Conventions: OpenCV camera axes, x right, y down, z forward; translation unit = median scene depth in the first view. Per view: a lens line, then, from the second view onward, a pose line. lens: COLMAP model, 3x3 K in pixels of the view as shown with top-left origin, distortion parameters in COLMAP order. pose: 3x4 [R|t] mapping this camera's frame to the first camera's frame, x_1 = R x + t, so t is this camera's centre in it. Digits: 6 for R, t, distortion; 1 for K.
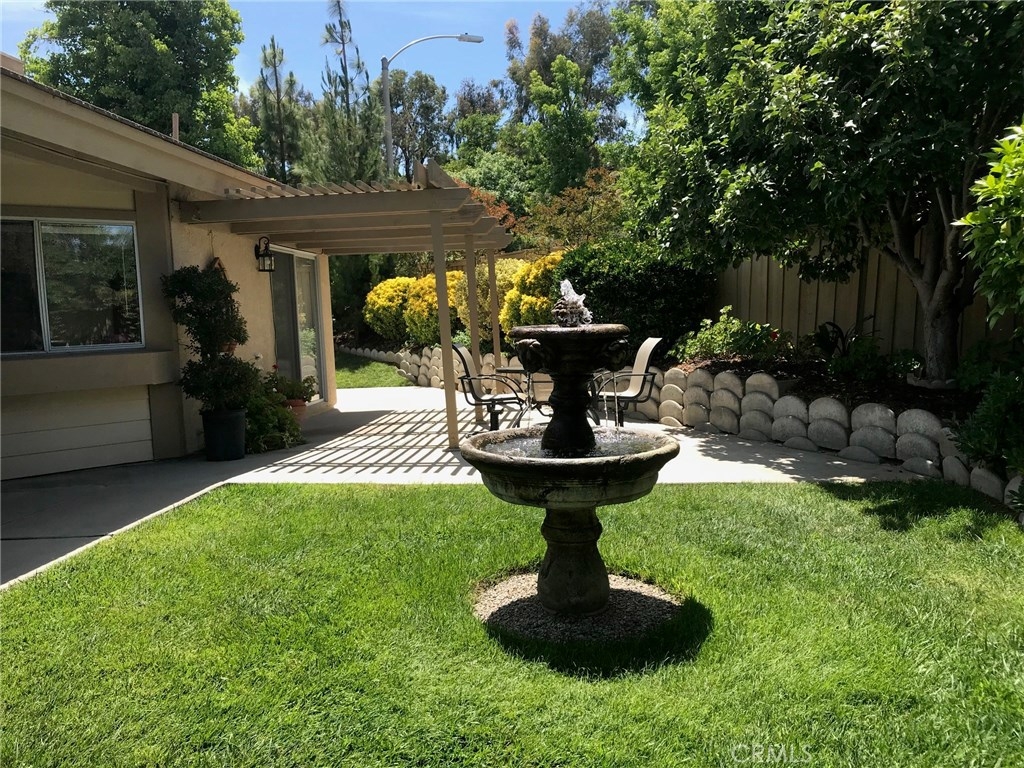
lens RADIAL K [[819.2, 0, 507.5], [0, 819.2, 383.5], [0, 0, 1]] dist [-0.002543, 0.022557]
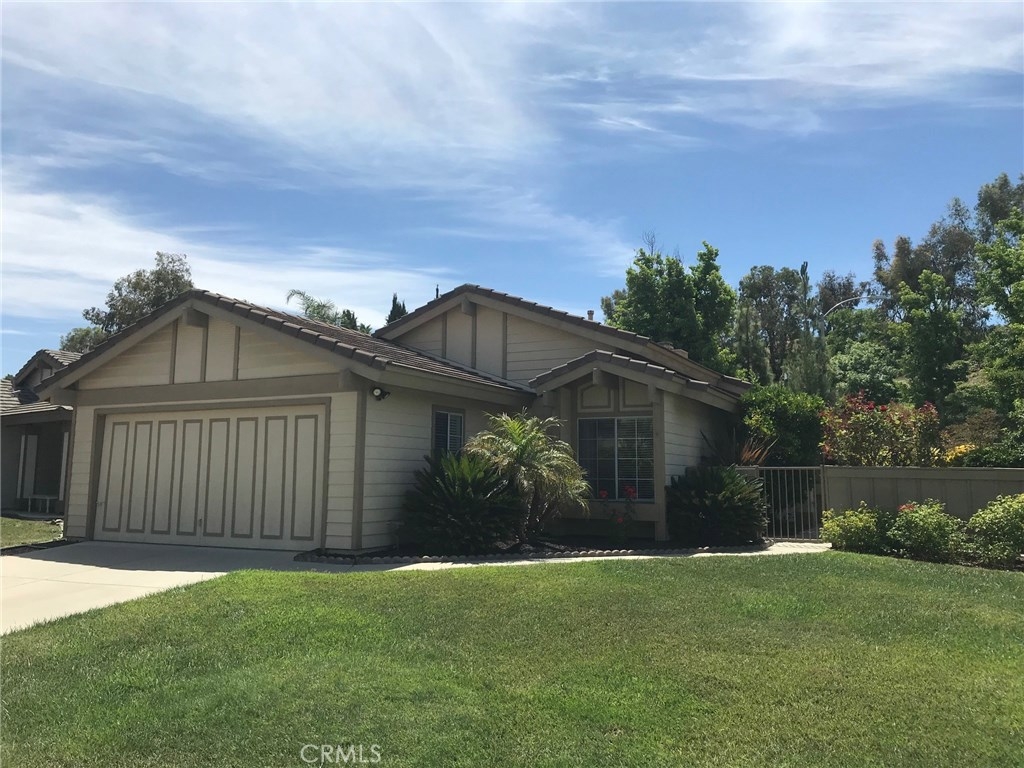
lens RADIAL K [[819.2, 0, 538.3], [0, 819.2, 373.7], [0, 0, 1]] dist [-0.002543, 0.022557]
pose [[0.937203, 0.005590, -0.348740, -0.043584], [-0.075551, 0.979386, -0.187338, 0.023675], [0.340504, 0.201921, 0.918306, -0.251609]]
